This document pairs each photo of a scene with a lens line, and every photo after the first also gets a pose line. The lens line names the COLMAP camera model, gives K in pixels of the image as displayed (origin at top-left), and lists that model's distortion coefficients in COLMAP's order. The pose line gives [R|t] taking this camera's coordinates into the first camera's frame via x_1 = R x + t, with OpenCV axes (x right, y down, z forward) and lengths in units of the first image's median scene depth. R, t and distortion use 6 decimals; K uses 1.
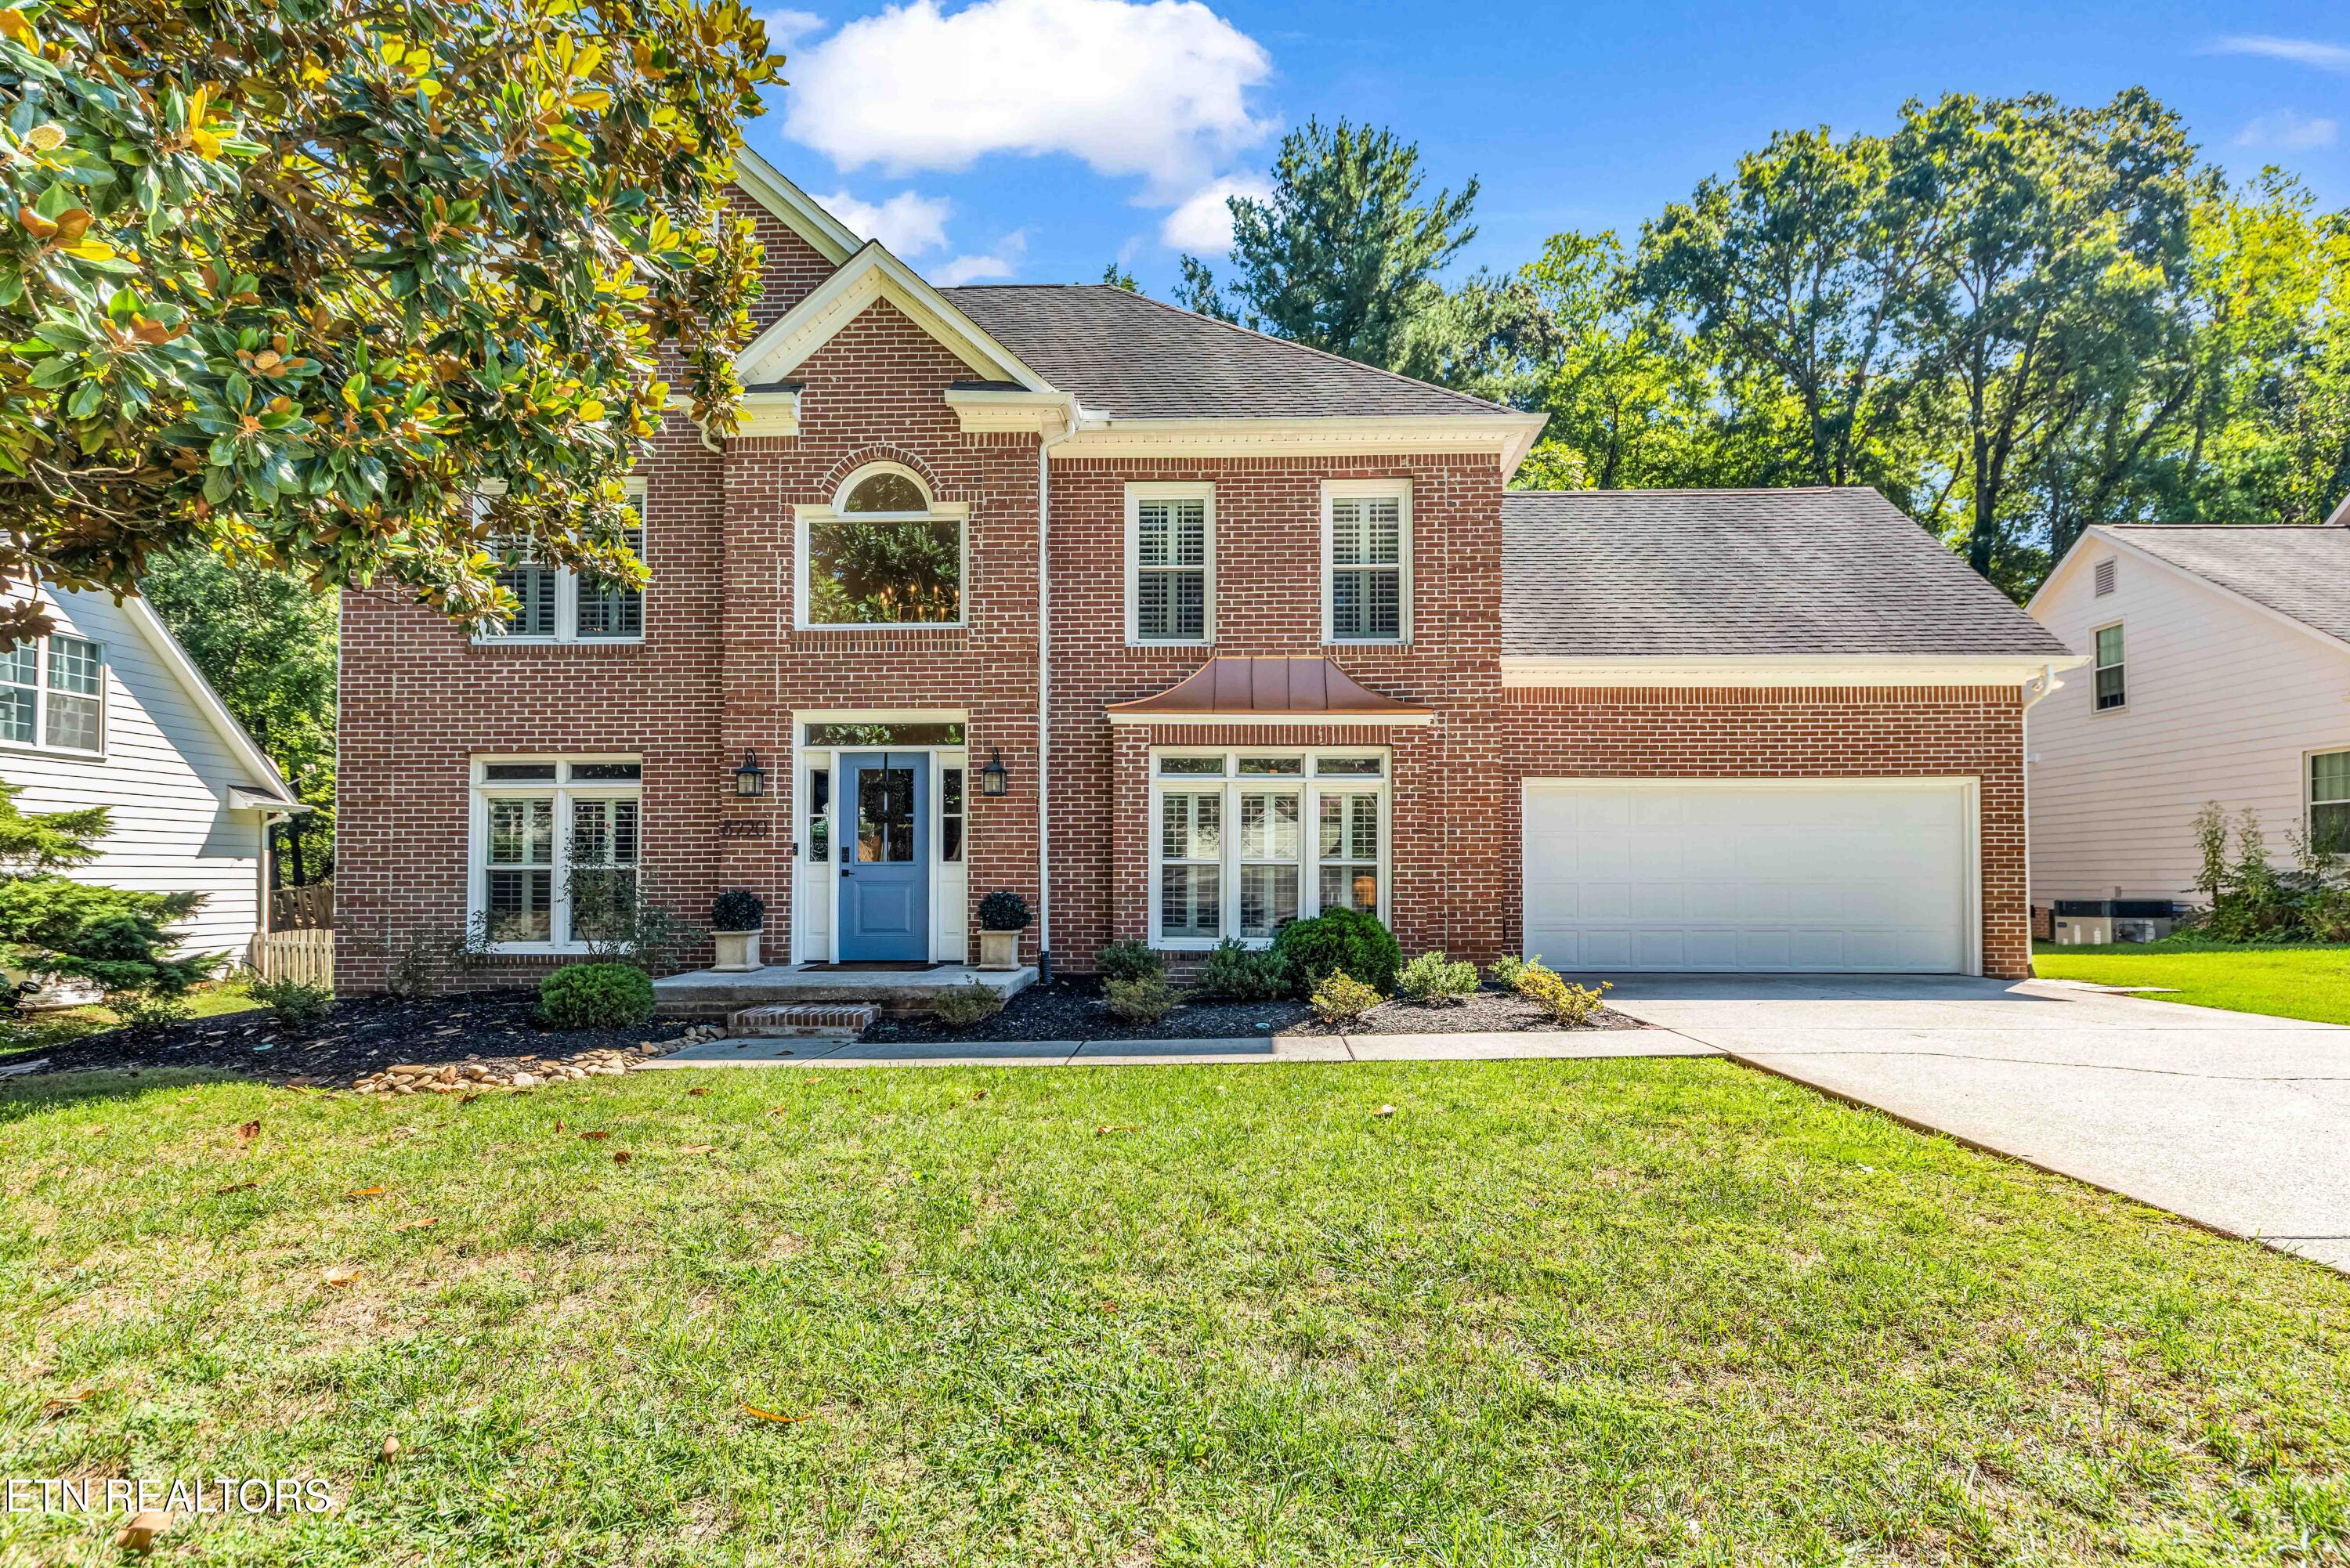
lens RADIAL K [[1075.6, 0, 1198.8], [0, 1075.6, 869.1], [0, 0, 1]] dist [0.005987, 0.000496]
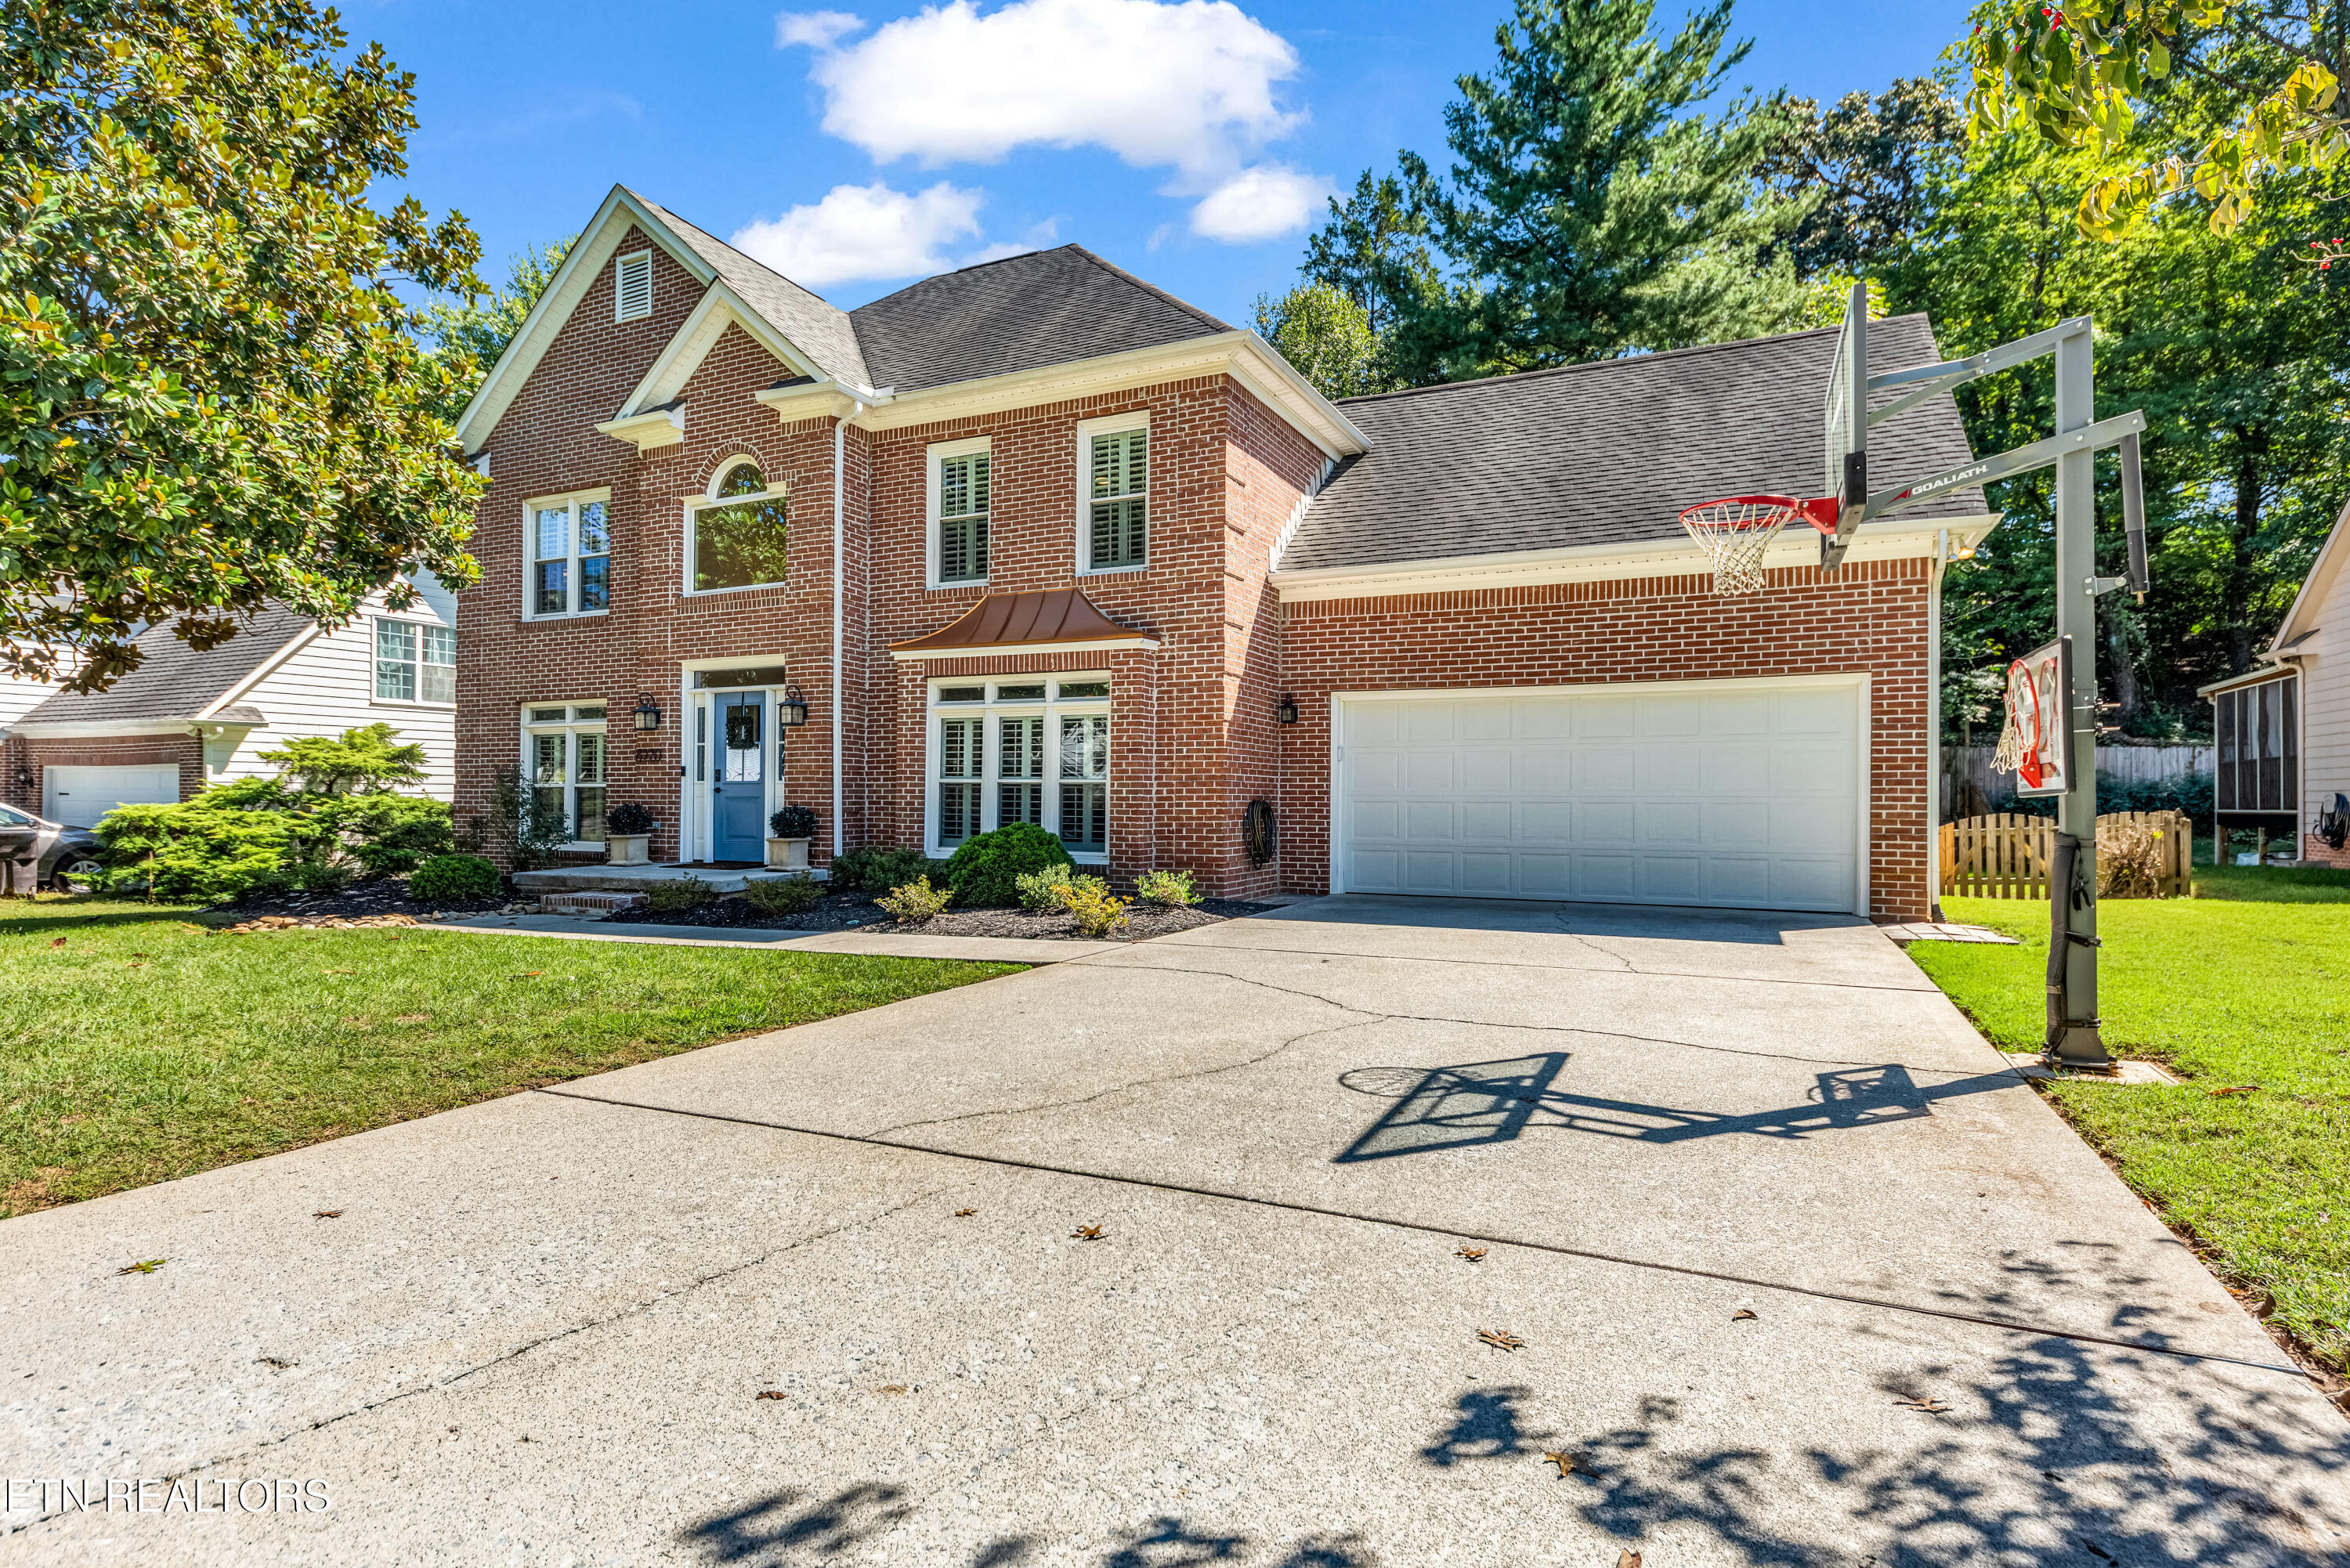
lens RADIAL K [[1105.2, 0, 1175.5], [0, 1105.2, 794.4], [0, 0, 1]] dist [0.014095, 0.000238]
pose [[0.921663, 0.002271, -0.387986, 0.630781], [0.001109, 0.999963, 0.008487, -0.001703], [0.387991, -0.008253, 0.921626, 0.026397]]
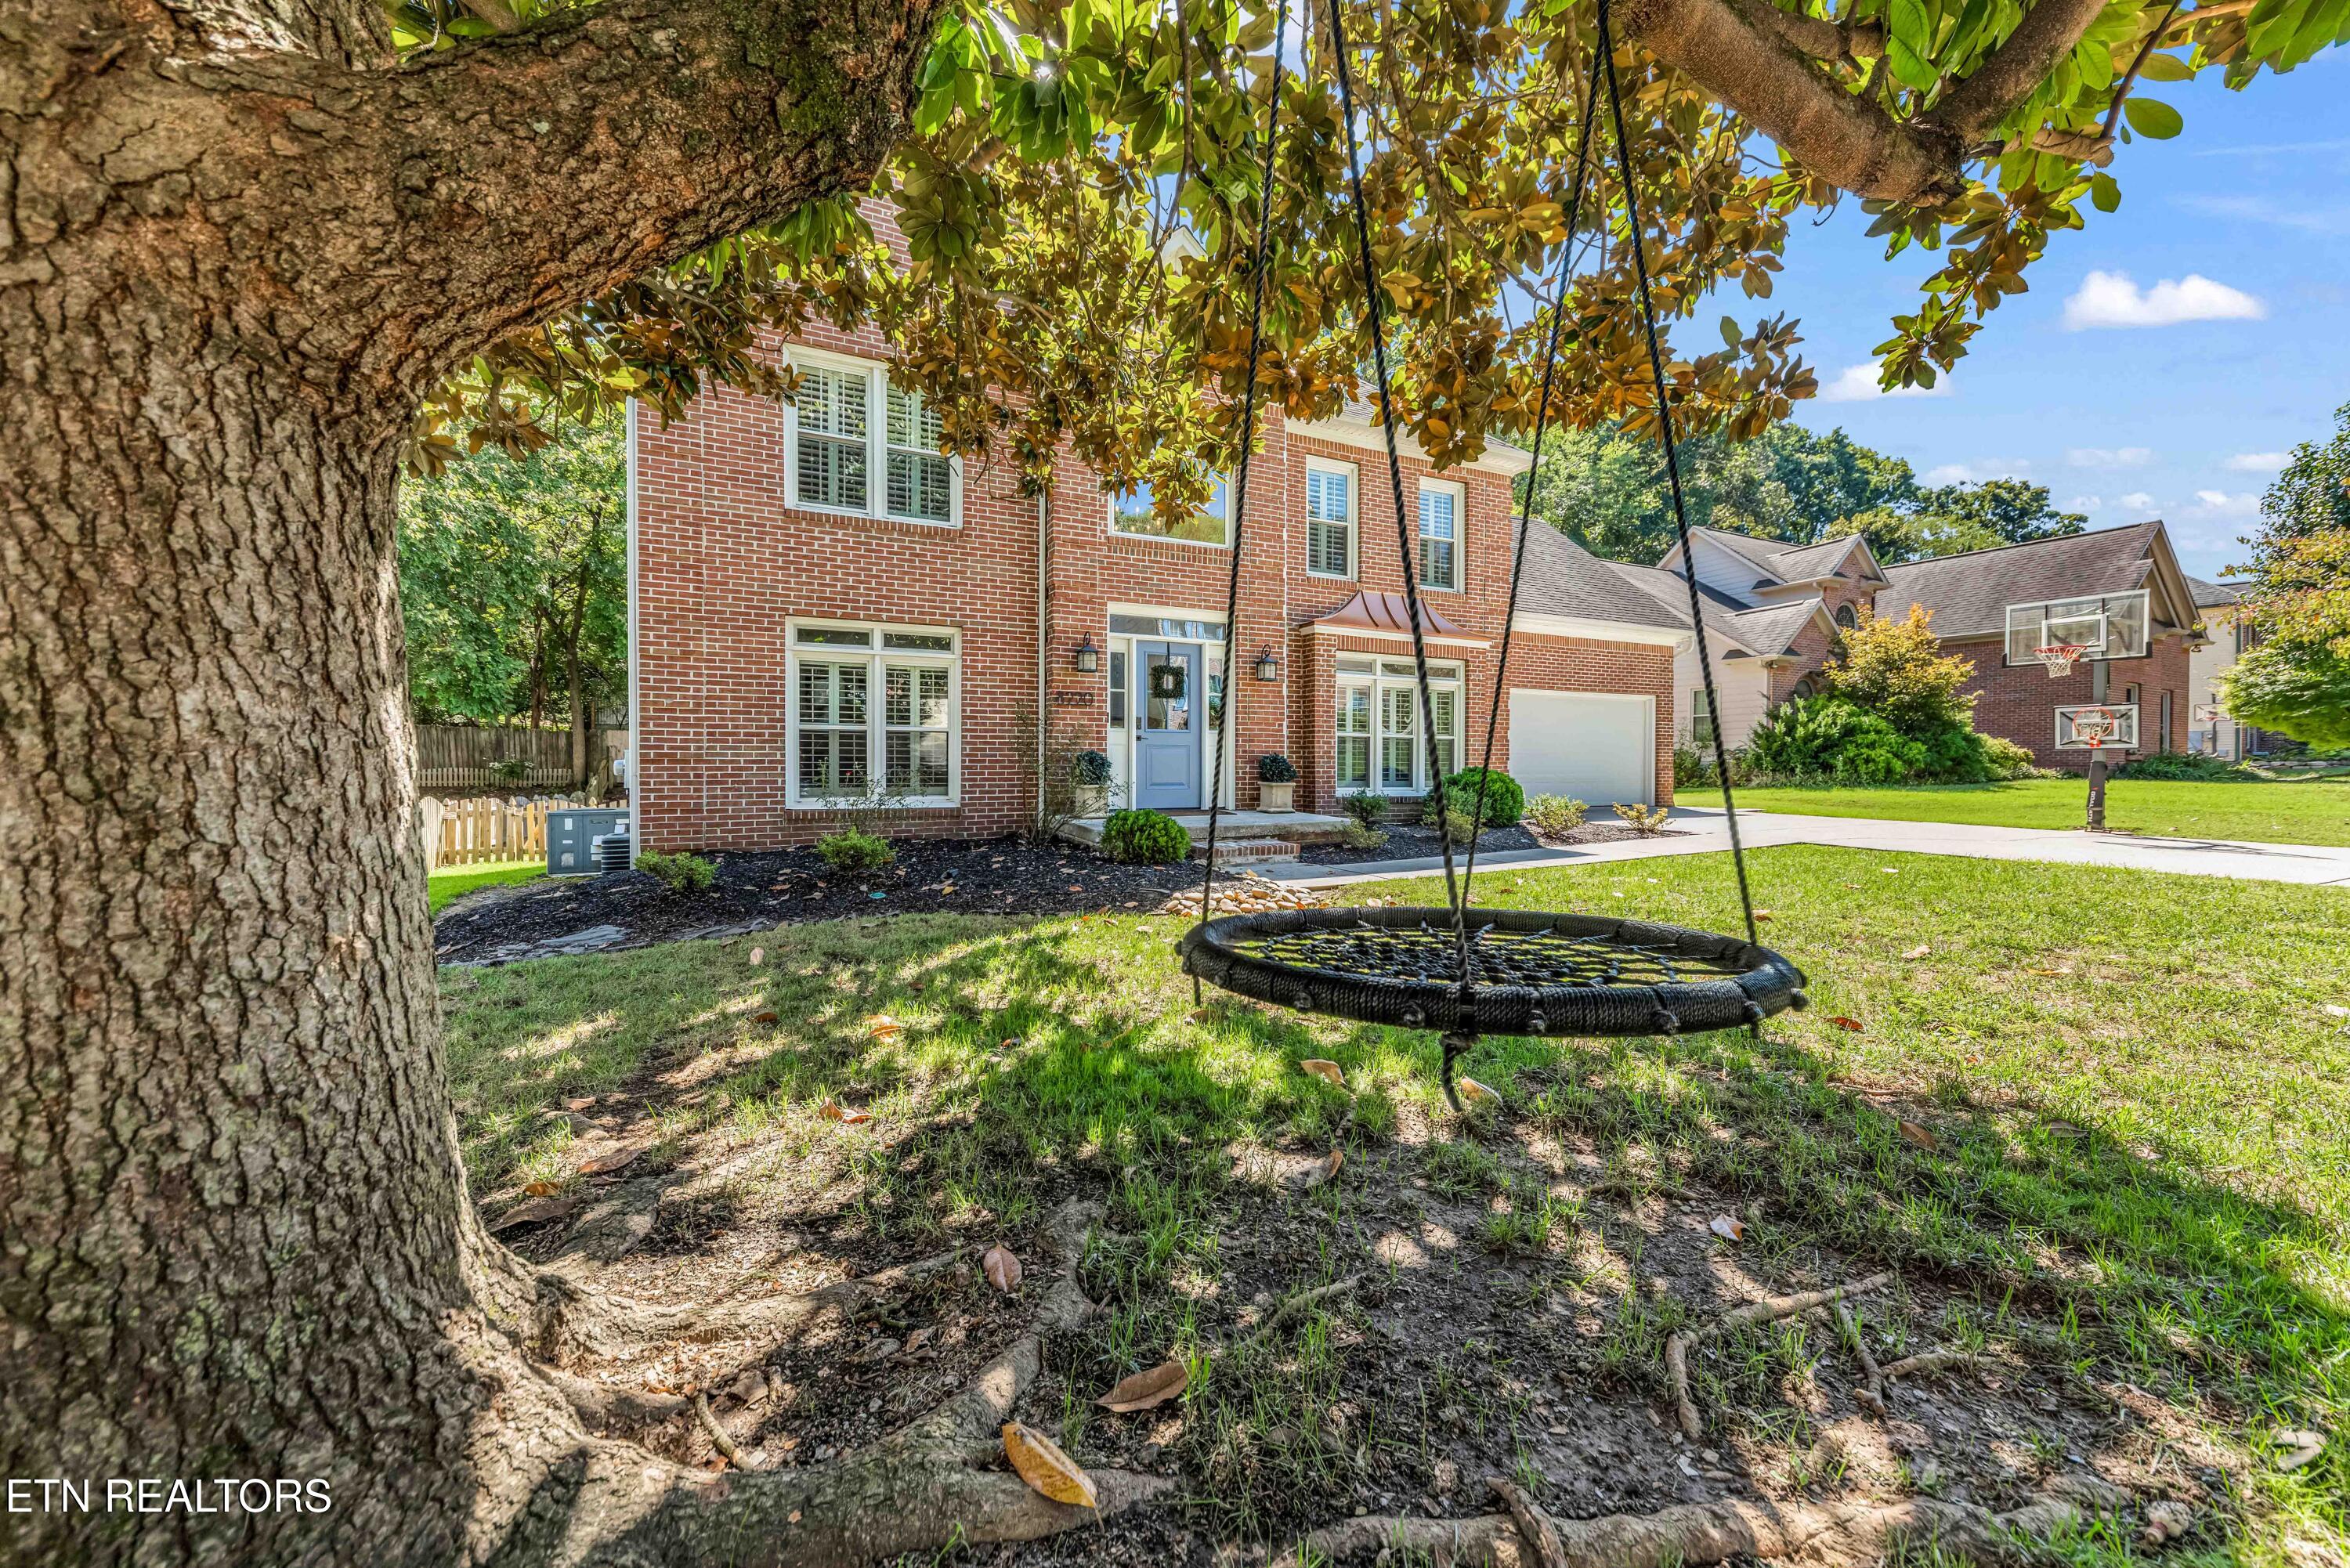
lens RADIAL K [[893.1, 0, 1180.2], [0, 893.1, 769.5], [0, 0, 1]] dist [0.000484, 0.000062]
pose [[0.881171, -0.001292, 0.472796, -0.745032], [-0.015822, 0.999356, 0.032219, 0.005849], [-0.472532, -0.035871, 0.880583, 0.069315]]
